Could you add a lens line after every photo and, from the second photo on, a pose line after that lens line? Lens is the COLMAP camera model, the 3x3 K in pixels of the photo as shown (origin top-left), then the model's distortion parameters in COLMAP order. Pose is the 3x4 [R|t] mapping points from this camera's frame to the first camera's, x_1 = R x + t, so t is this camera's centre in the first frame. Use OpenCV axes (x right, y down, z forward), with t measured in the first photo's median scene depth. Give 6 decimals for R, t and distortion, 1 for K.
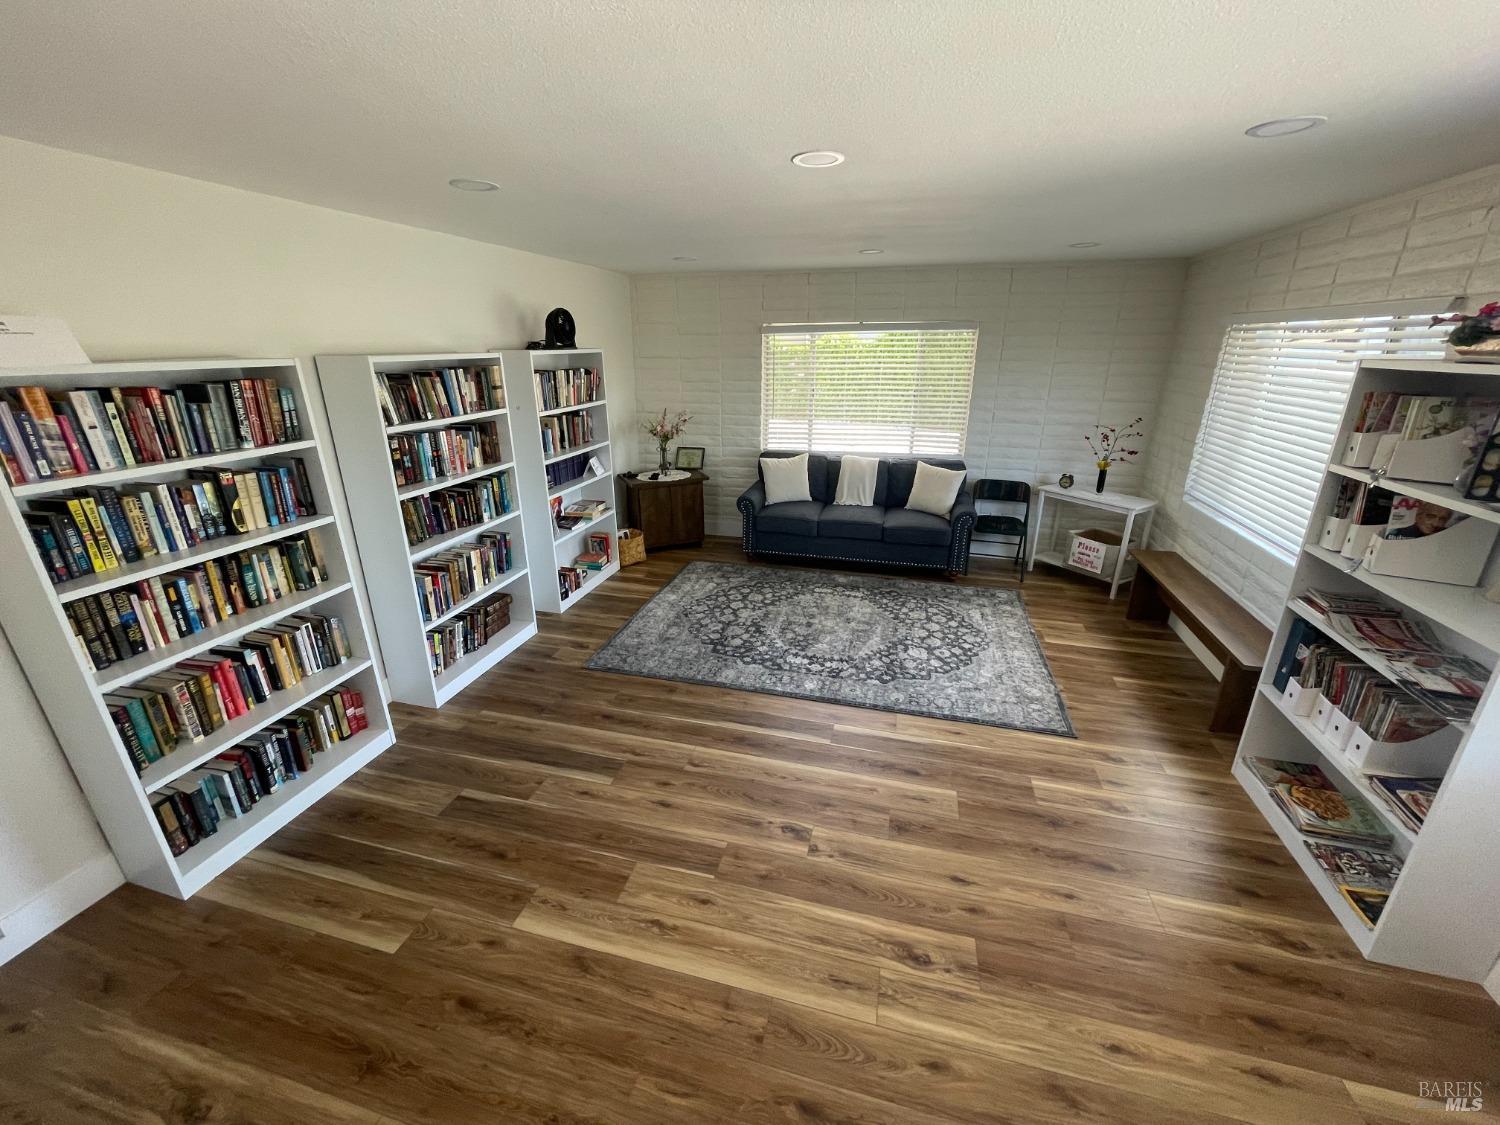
lens RADIAL K [[601.7, 0, 748.0], [0, 601.7, 558.2], [0, 0, 1]] dist [-0.002350, -0.000735]
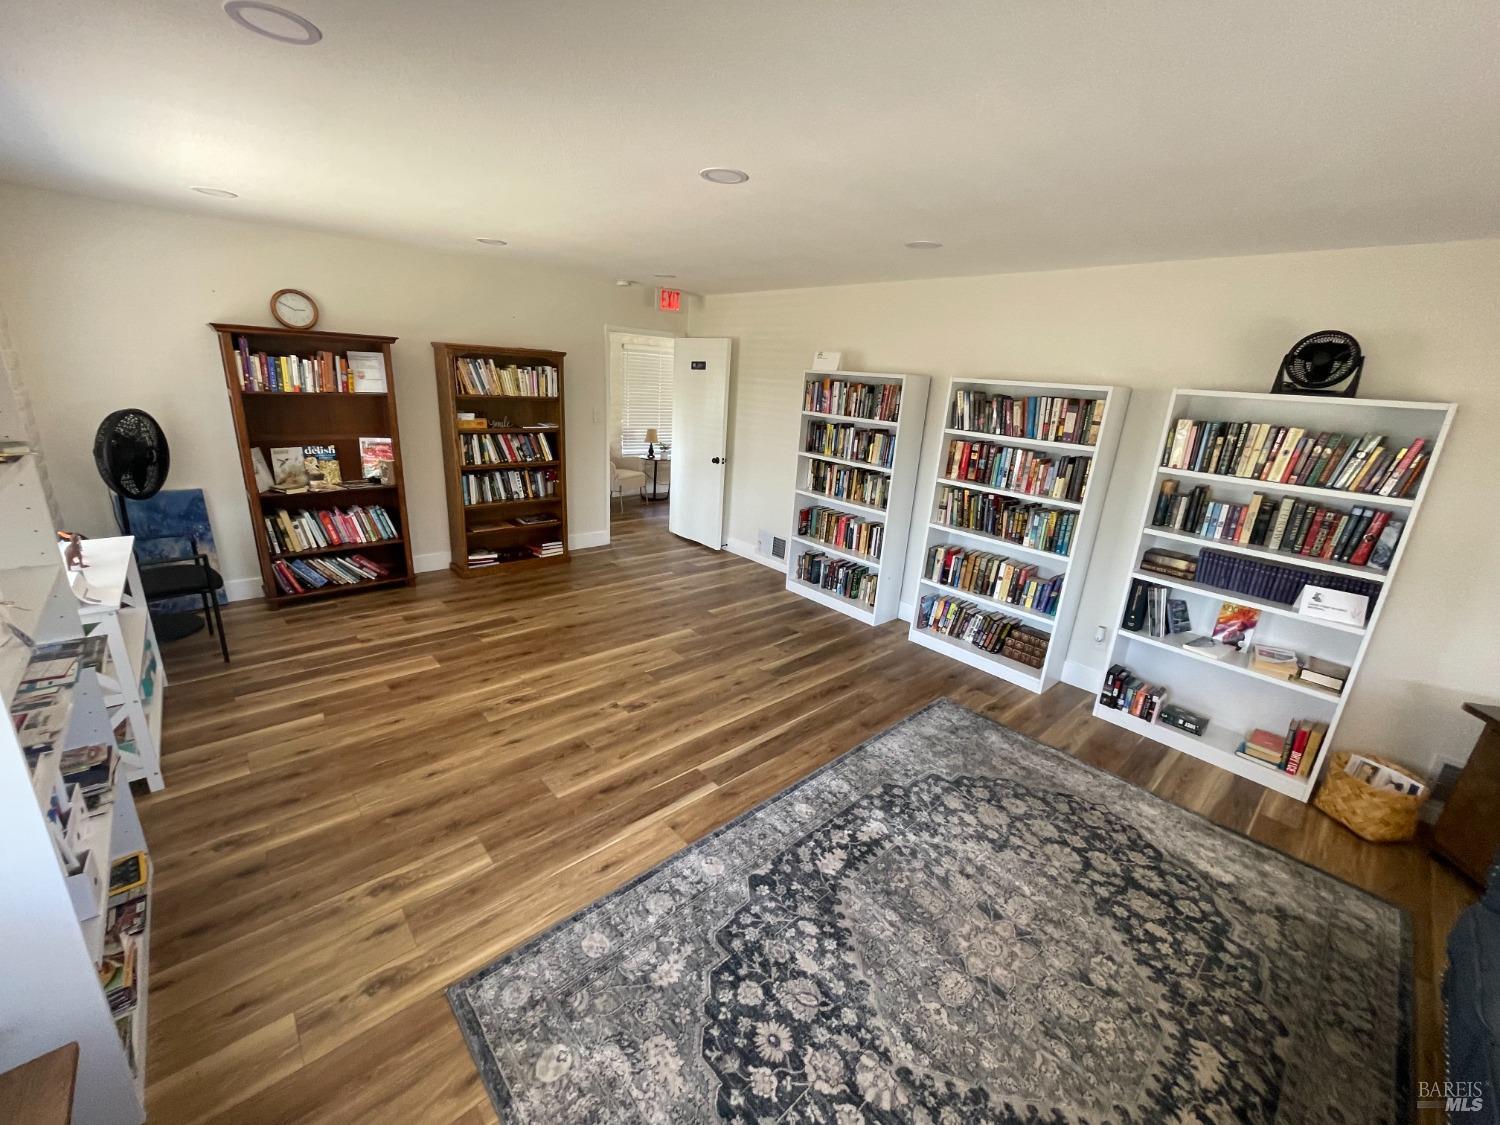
lens RADIAL K [[601.7, 0, 752.8], [0, 601.7, 559.8], [0, 0, 1]] dist [-0.002350, -0.000735]
pose [[-0.535506, 0.216789, -0.816232, 0.761098], [-0.347165, 0.824548, 0.446763, -0.394425], [0.769876, 0.522612, -0.366289, 1.208573]]
